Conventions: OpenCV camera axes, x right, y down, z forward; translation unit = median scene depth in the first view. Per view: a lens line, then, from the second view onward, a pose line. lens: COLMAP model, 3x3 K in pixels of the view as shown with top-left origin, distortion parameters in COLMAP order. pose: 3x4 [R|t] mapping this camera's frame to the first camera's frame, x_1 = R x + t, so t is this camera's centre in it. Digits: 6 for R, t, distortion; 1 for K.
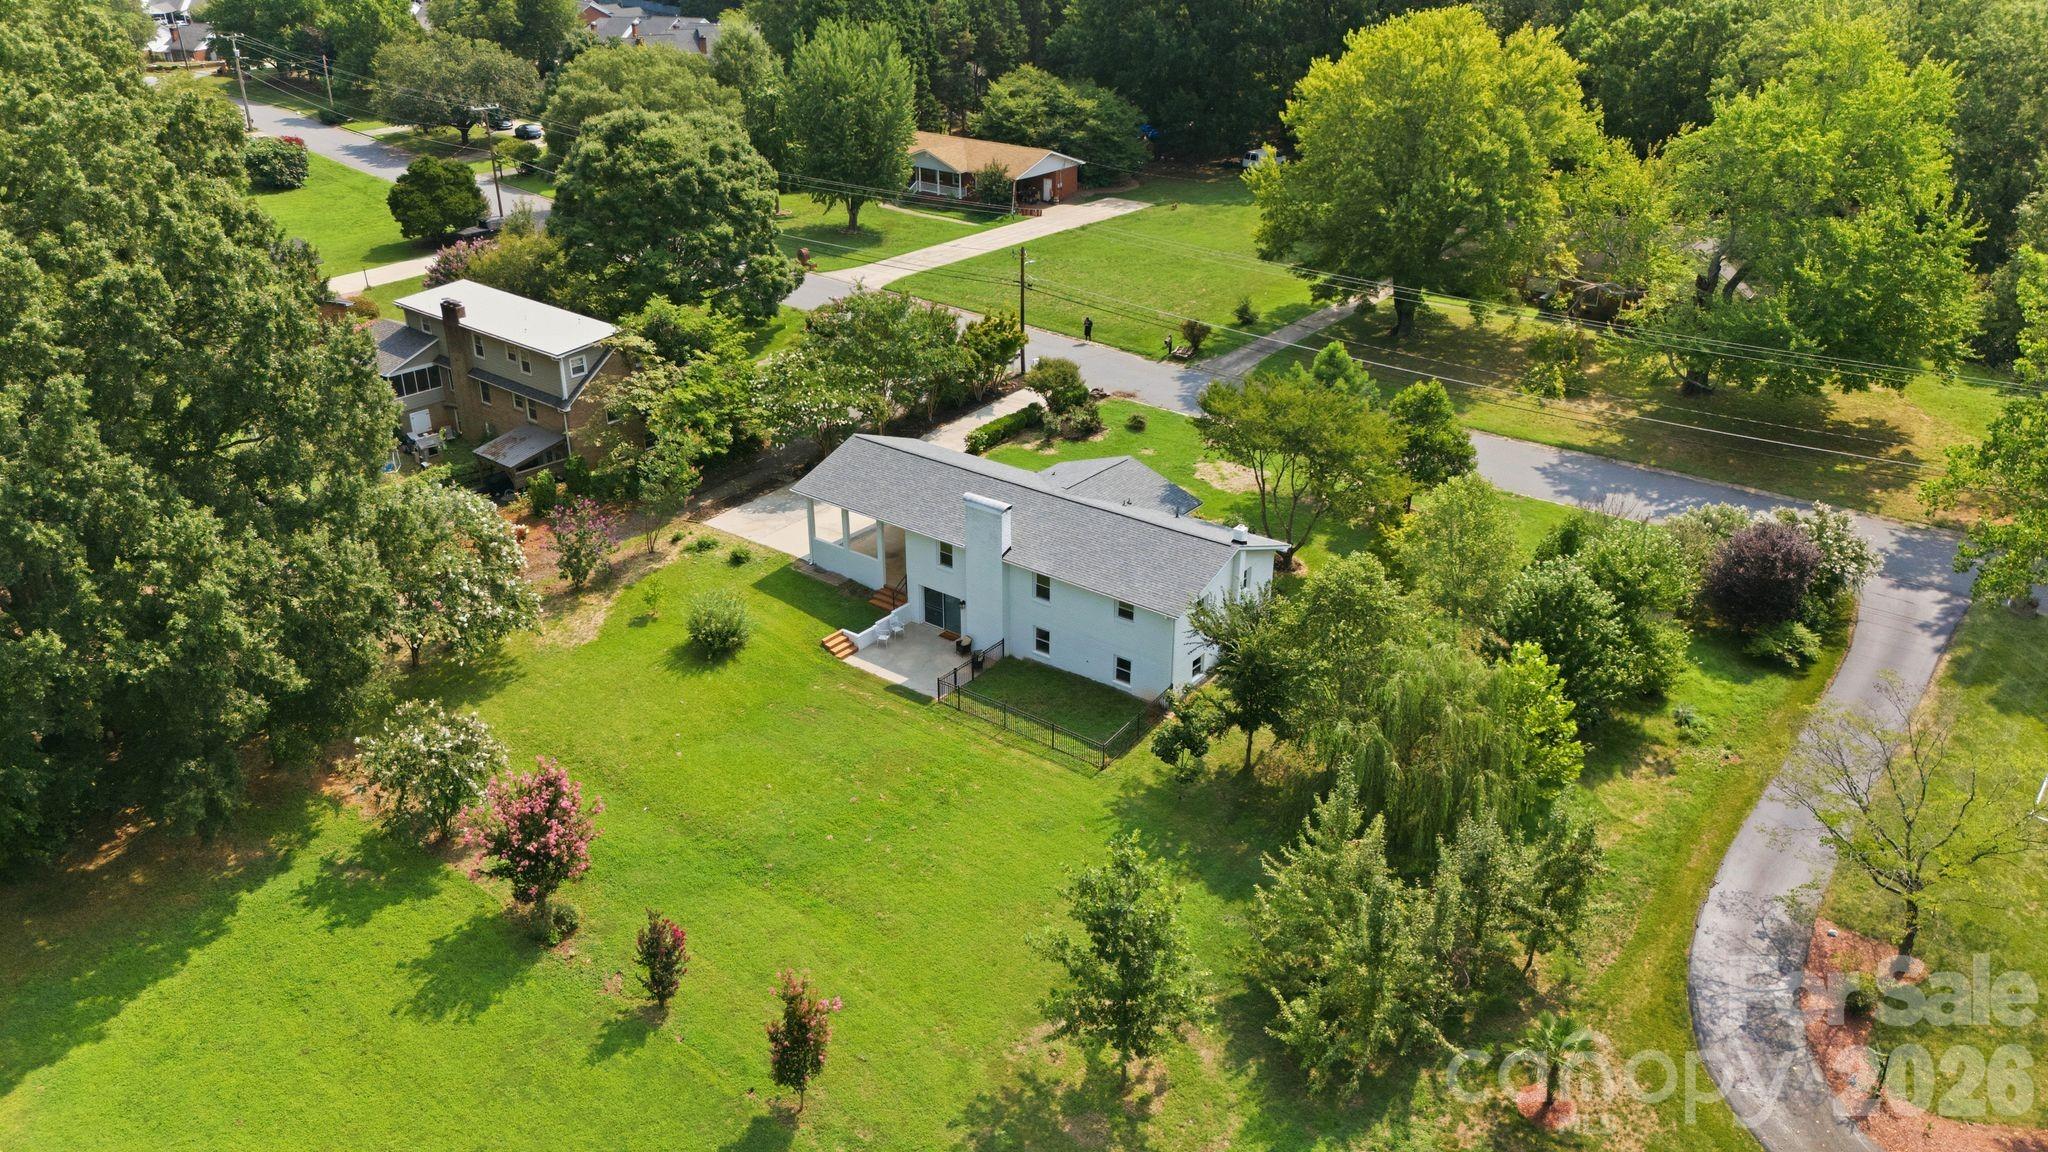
lens RADIAL K [[1535.6, 0, 1021.4], [0, 1535.6, 571.6], [0, 0, 1]] dist [0.042004, -0.013338]
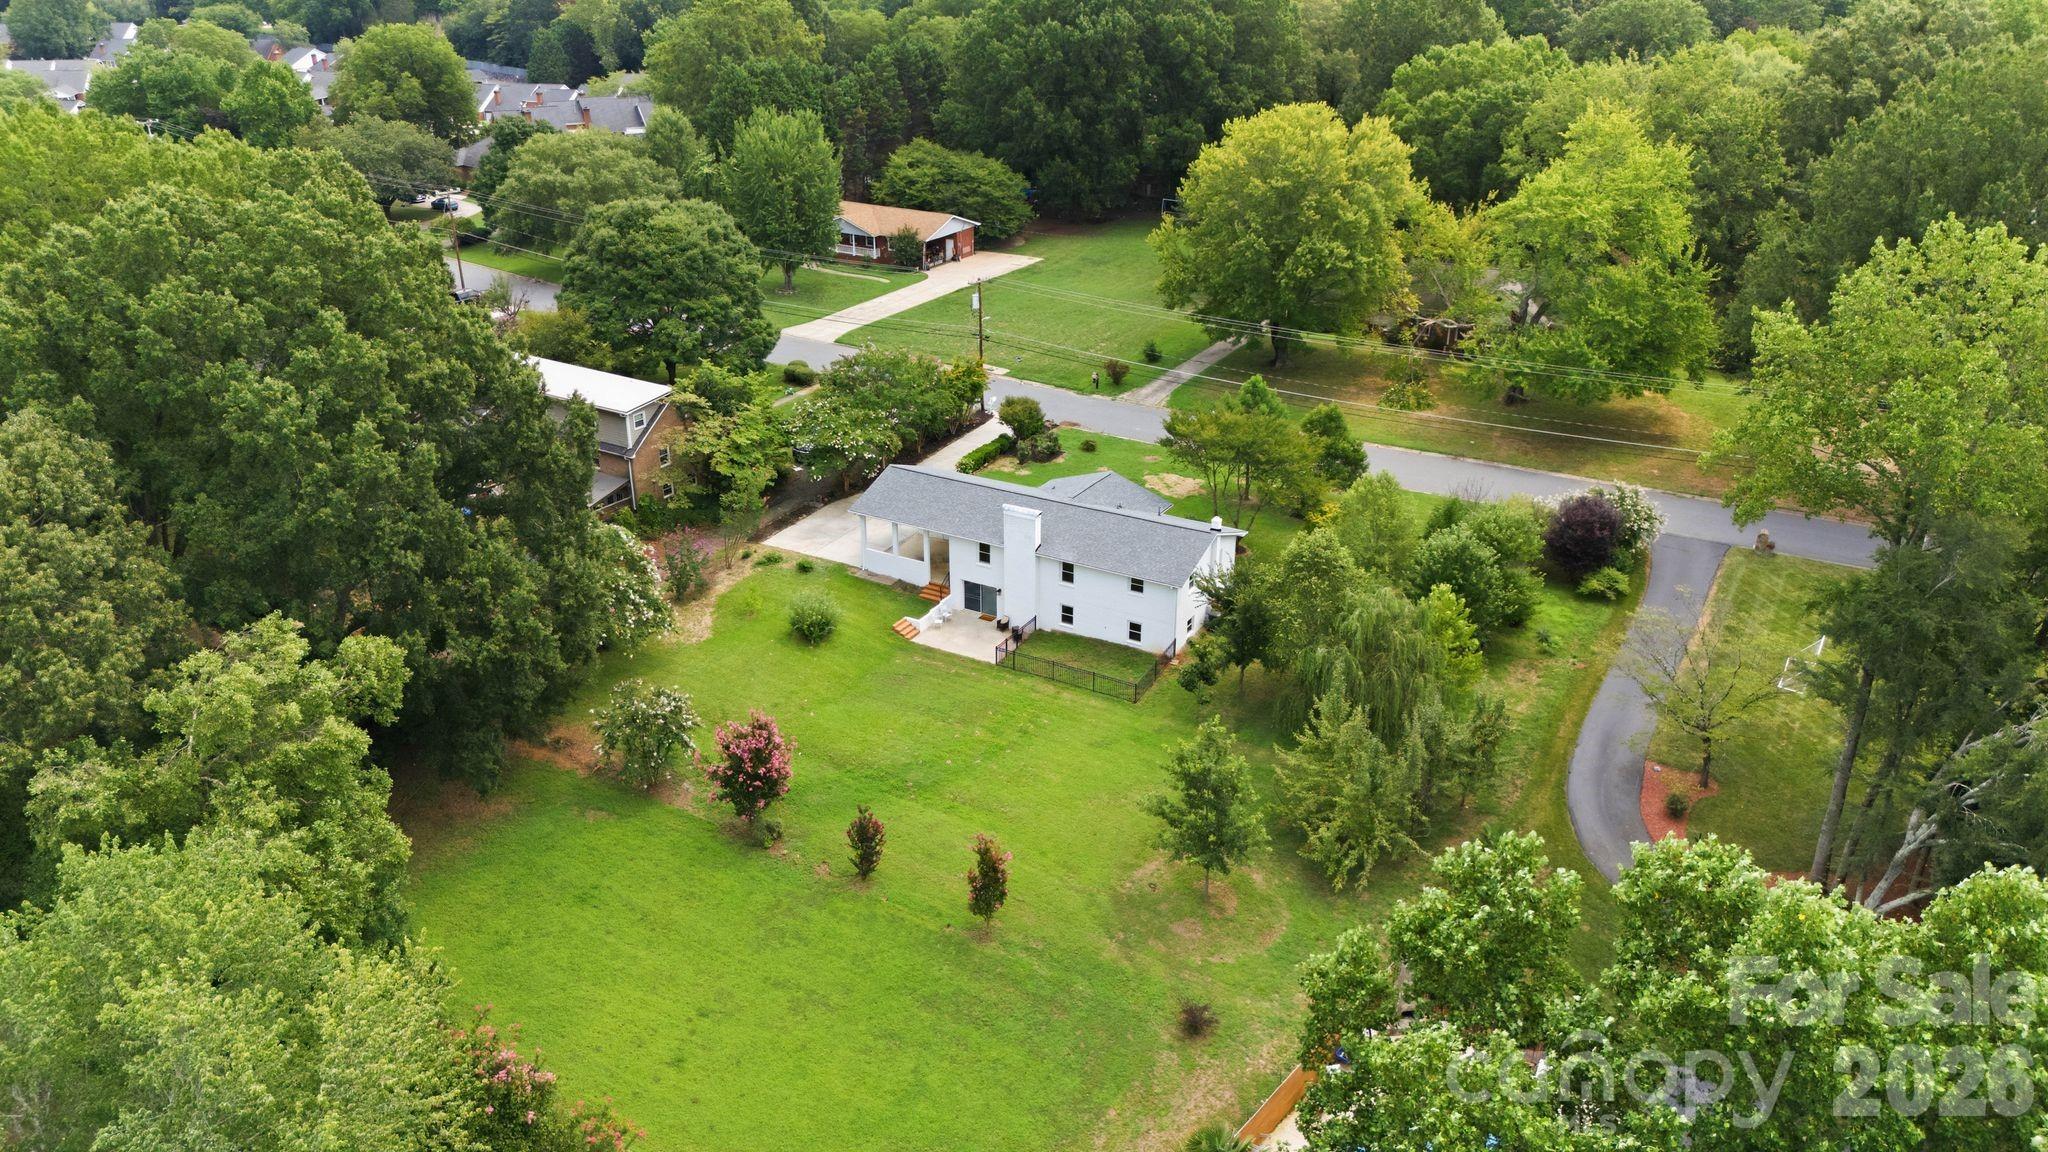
lens RADIAL K [[1535.6, 0, 1027.7], [0, 1535.6, 578.1], [0, 0, 1]] dist [0.042004, -0.013338]
pose [[0.990220, -0.057123, 0.127283, -0.150323], [0.059146, 0.998175, -0.012166, 0.022870], [-0.126355, 0.019576, 0.991792, -0.233848]]
